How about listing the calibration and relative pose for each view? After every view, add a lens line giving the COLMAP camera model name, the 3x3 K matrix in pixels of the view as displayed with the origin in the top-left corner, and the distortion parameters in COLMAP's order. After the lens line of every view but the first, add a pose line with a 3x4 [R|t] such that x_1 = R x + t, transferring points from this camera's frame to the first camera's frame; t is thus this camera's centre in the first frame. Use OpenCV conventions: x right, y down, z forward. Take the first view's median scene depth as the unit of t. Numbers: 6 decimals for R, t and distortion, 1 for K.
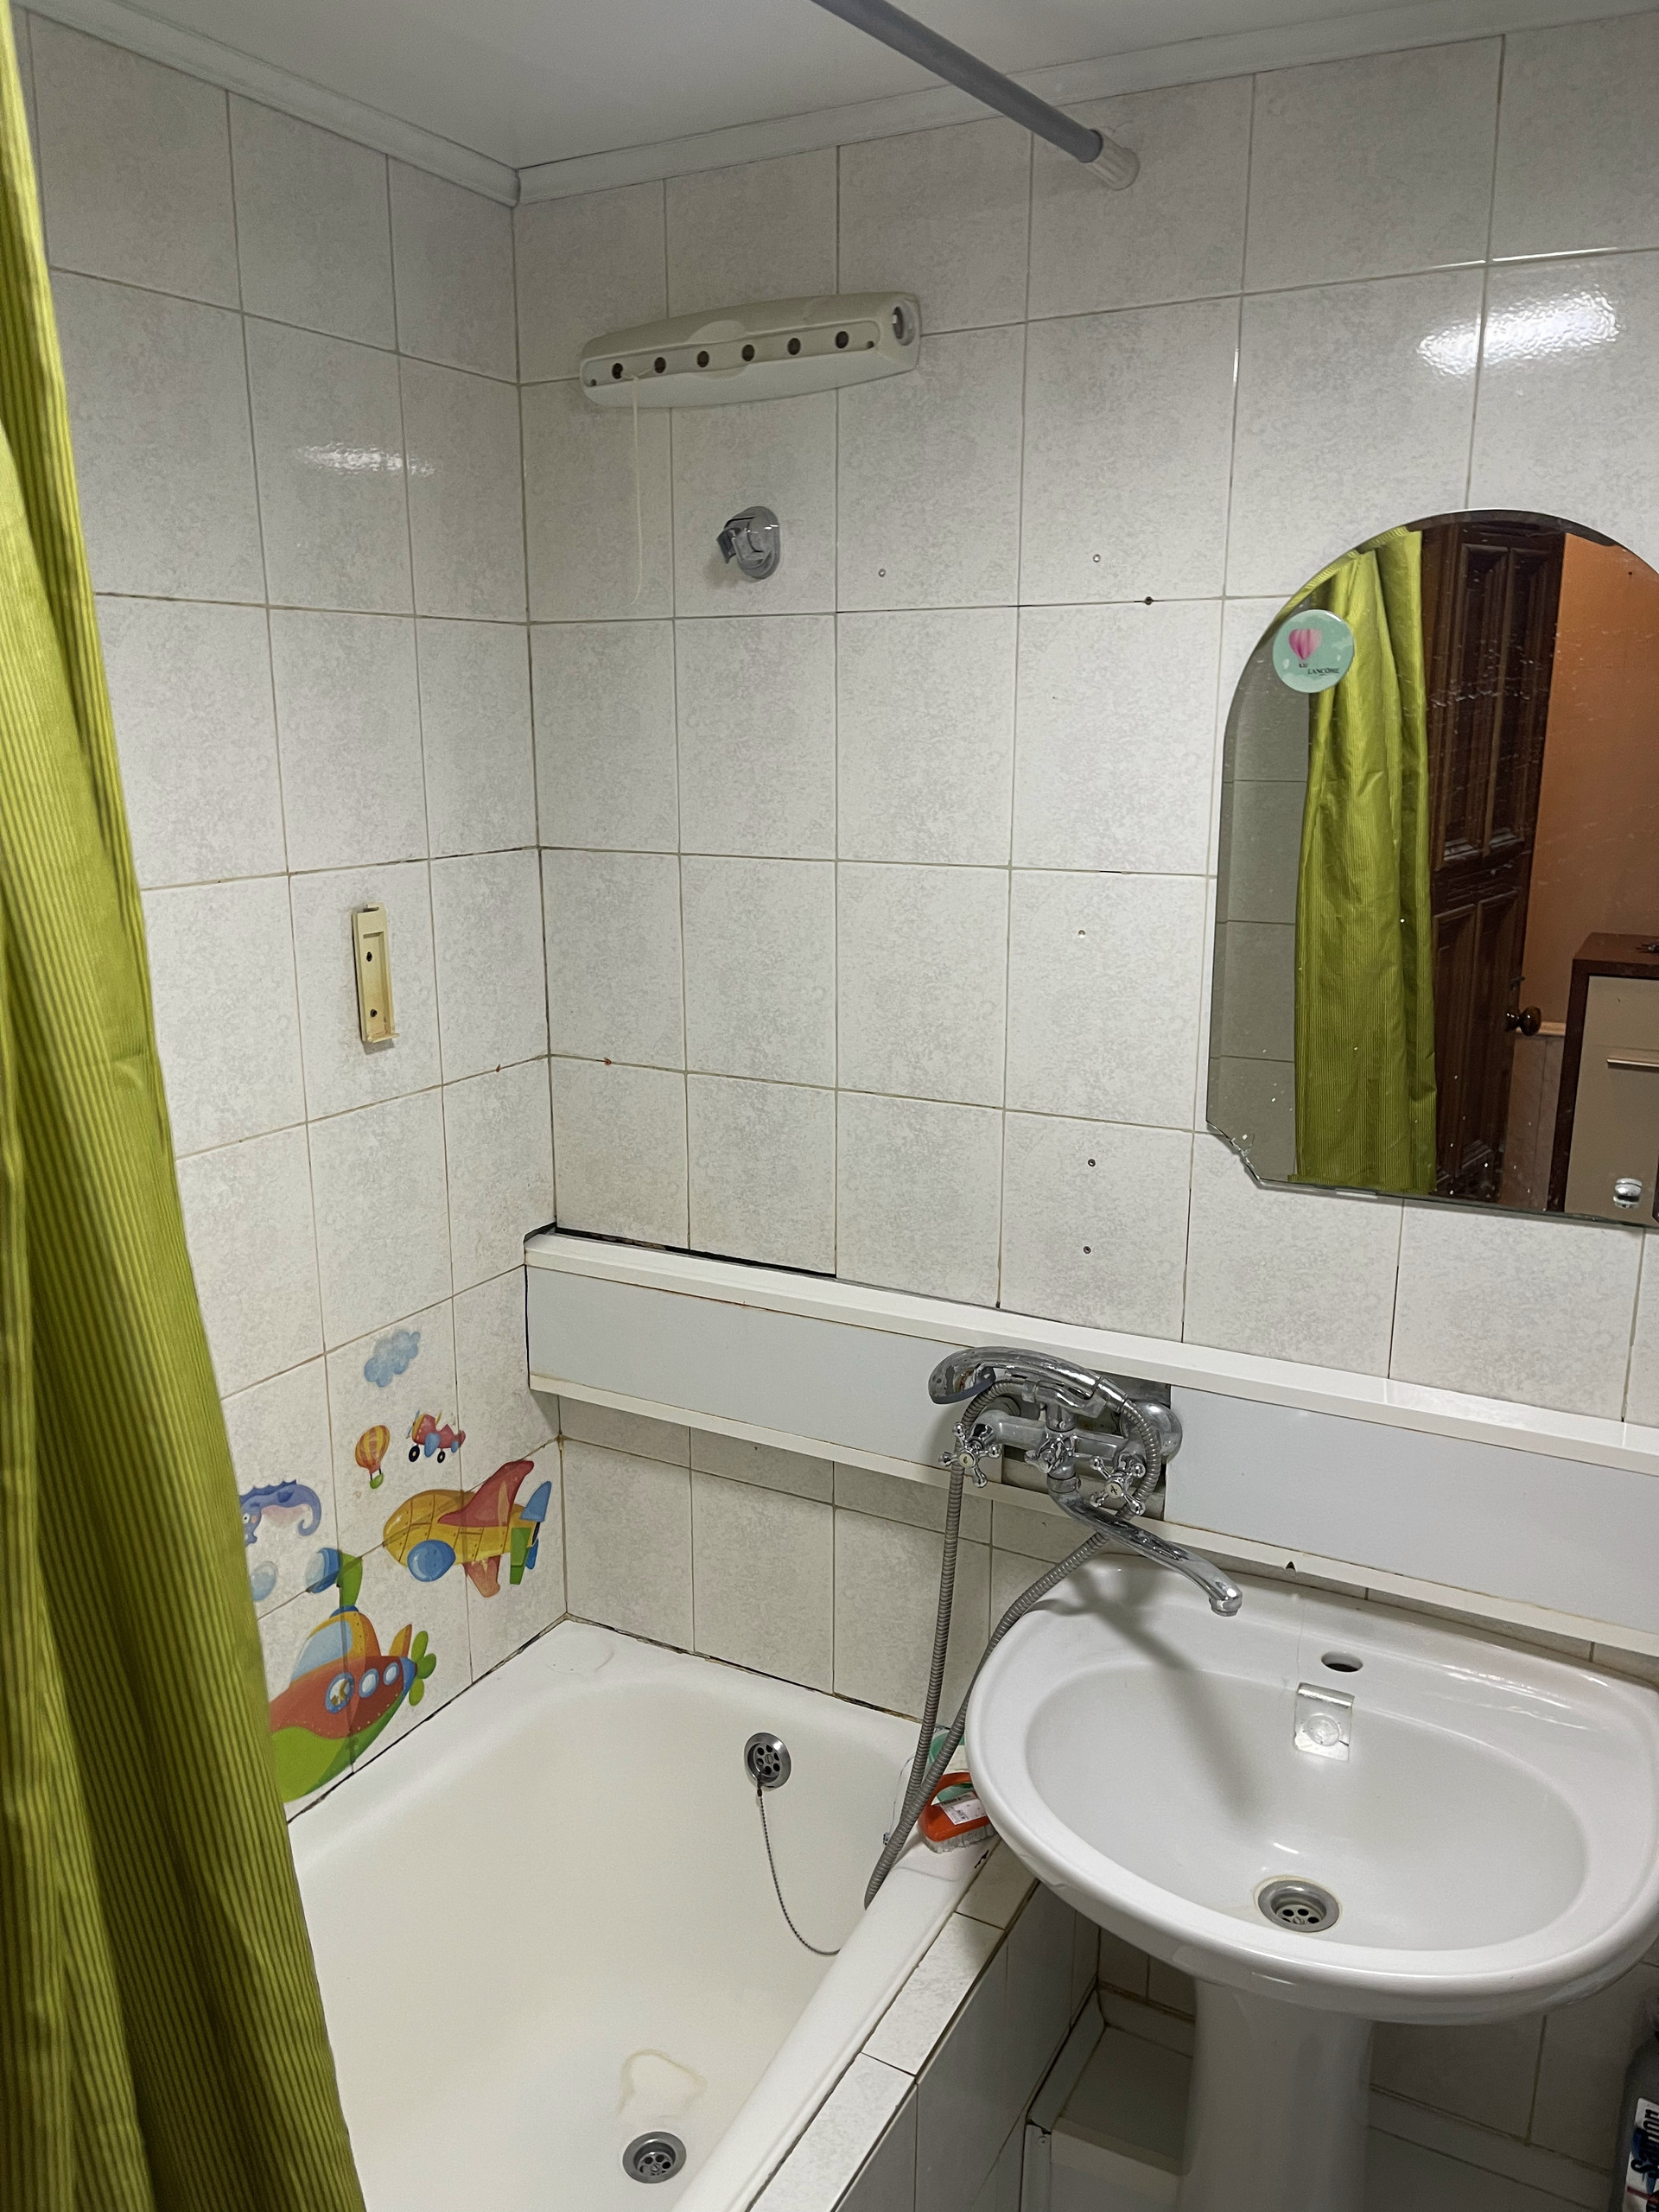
lens RADIAL K [[1662.6, 0, 831.5], [0, 1662.6, 1133.0], [0, 0, 1]] dist [0.071084, -0.100689]
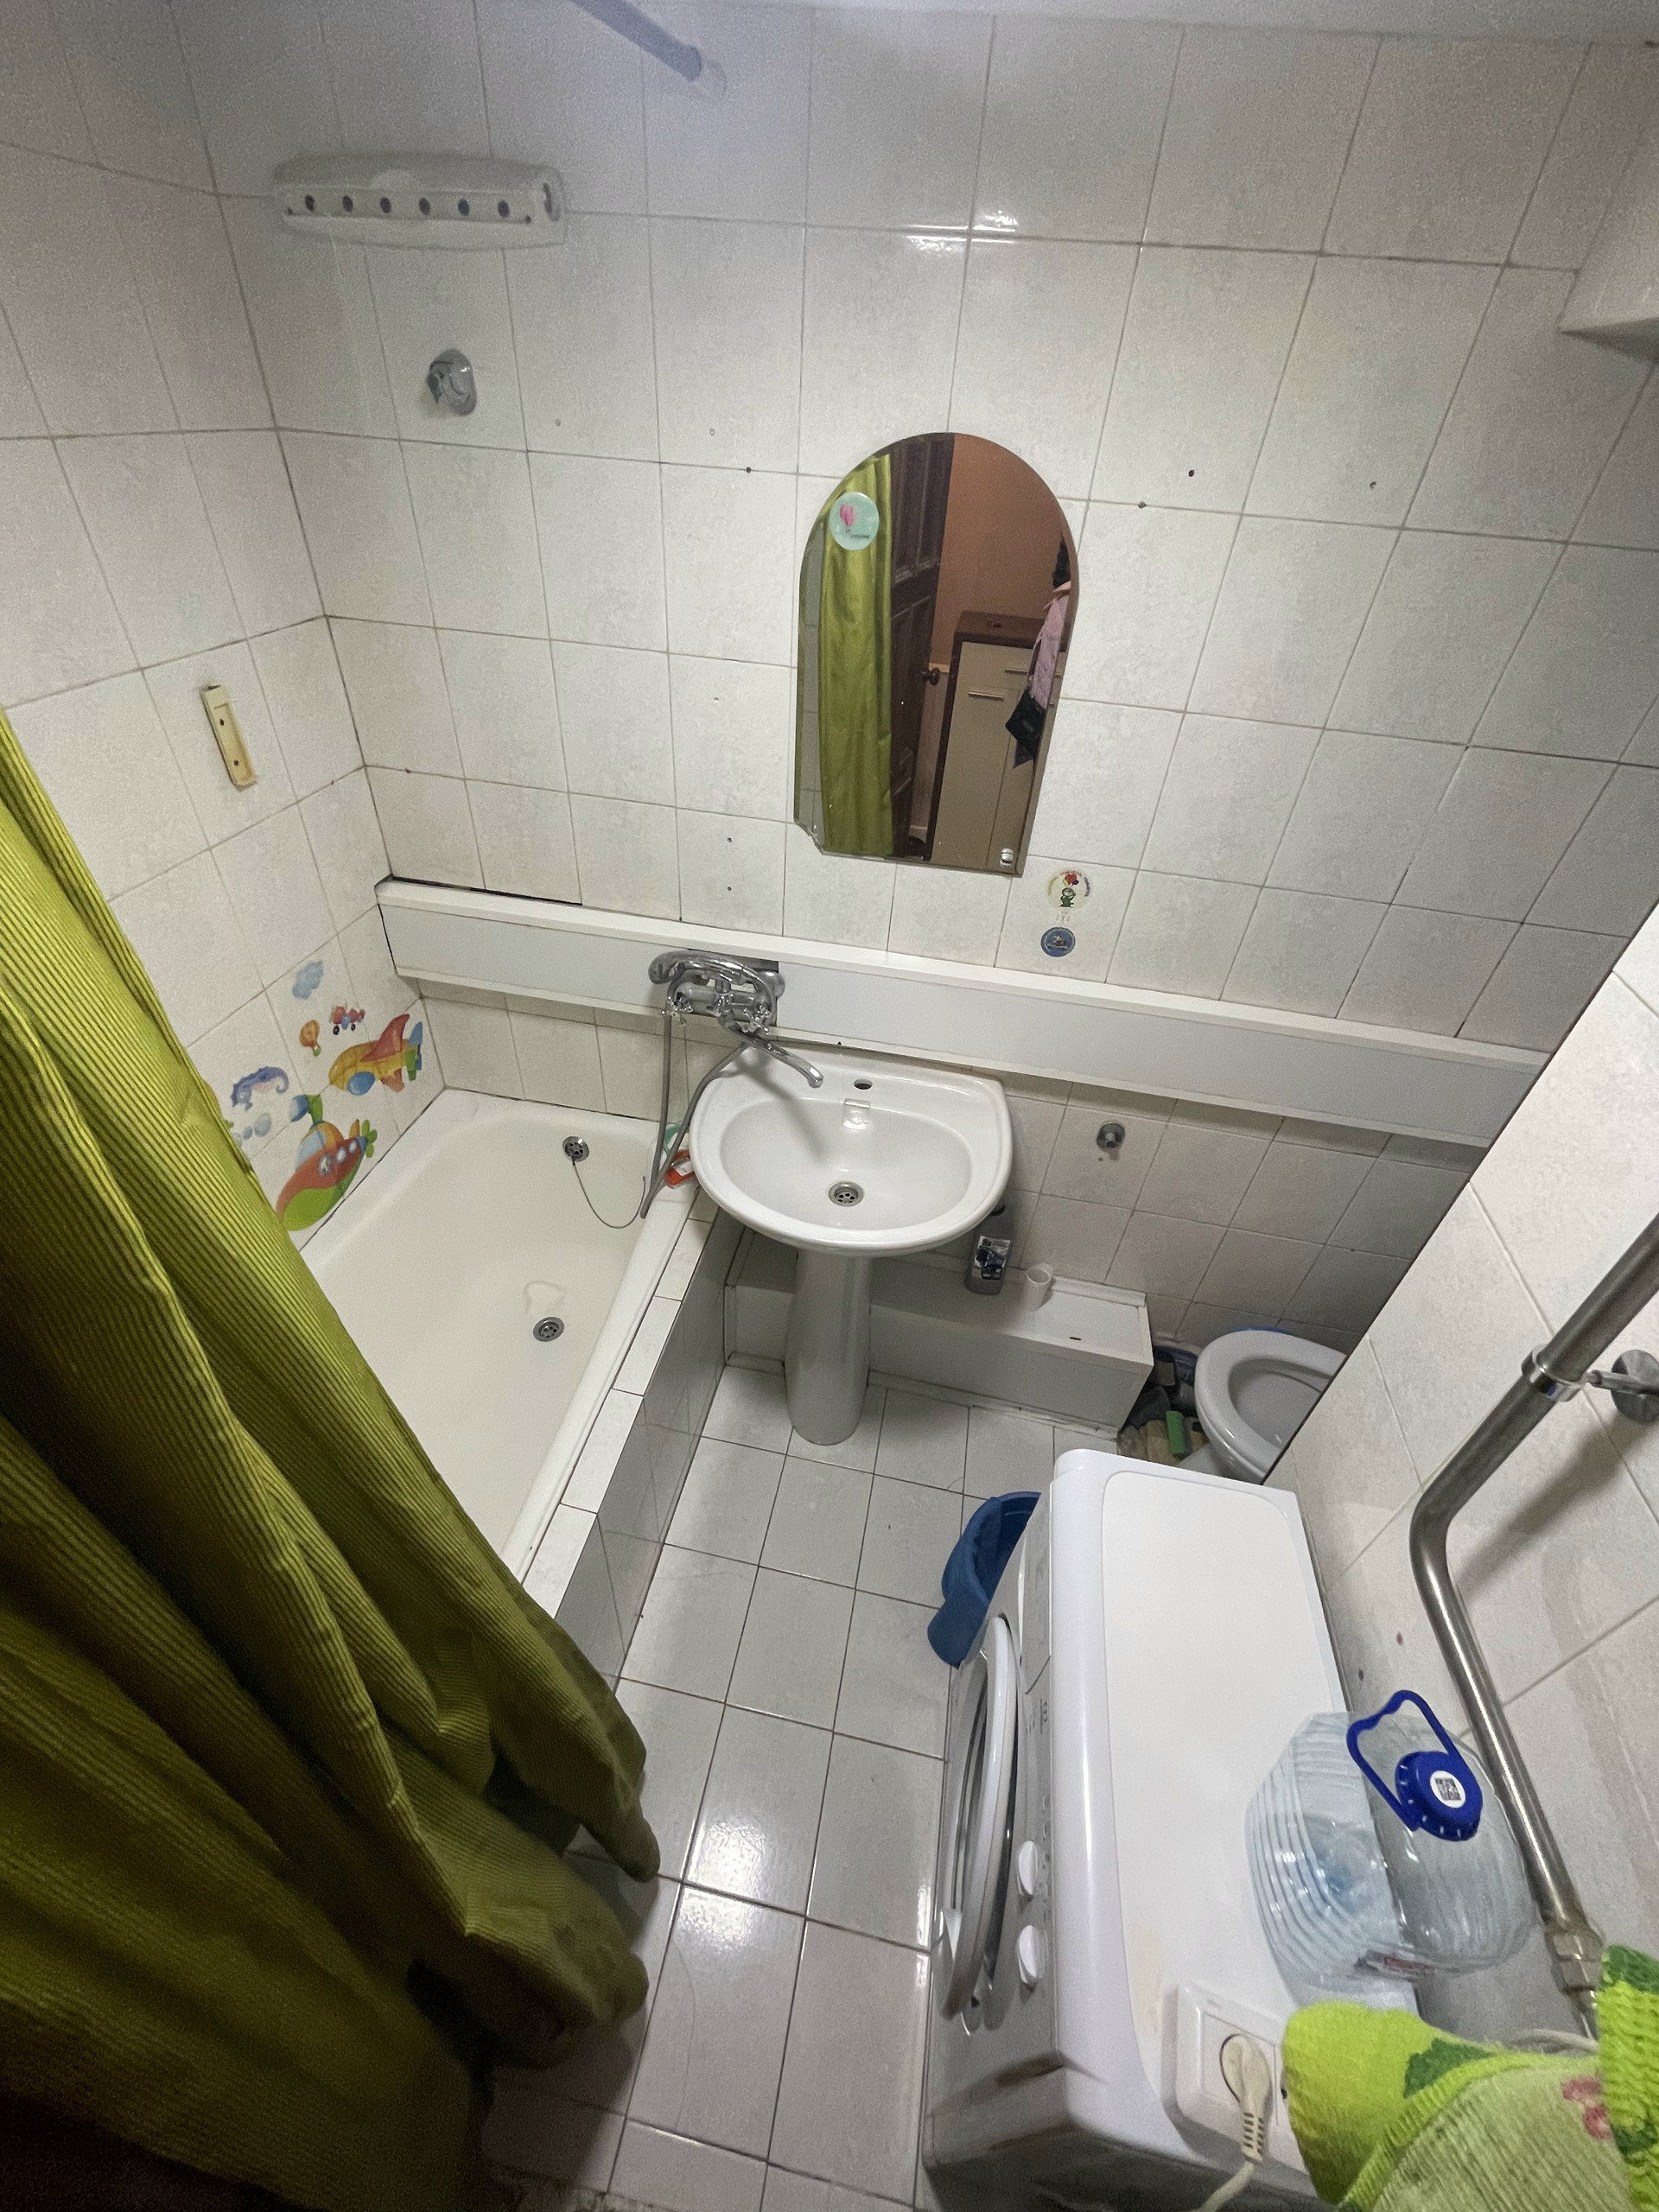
lens RADIAL K [[888.7, 0, 838.1], [0, 888.7, 1100.3], [0, 0, 1]] dist [0.002544, 0.000038]
pose [[0.949430, -0.141352, 0.280362, -0.033959], [0.010723, 0.907007, 0.420979, -0.120275], [-0.313796, -0.396684, 0.862655, 0.049421]]
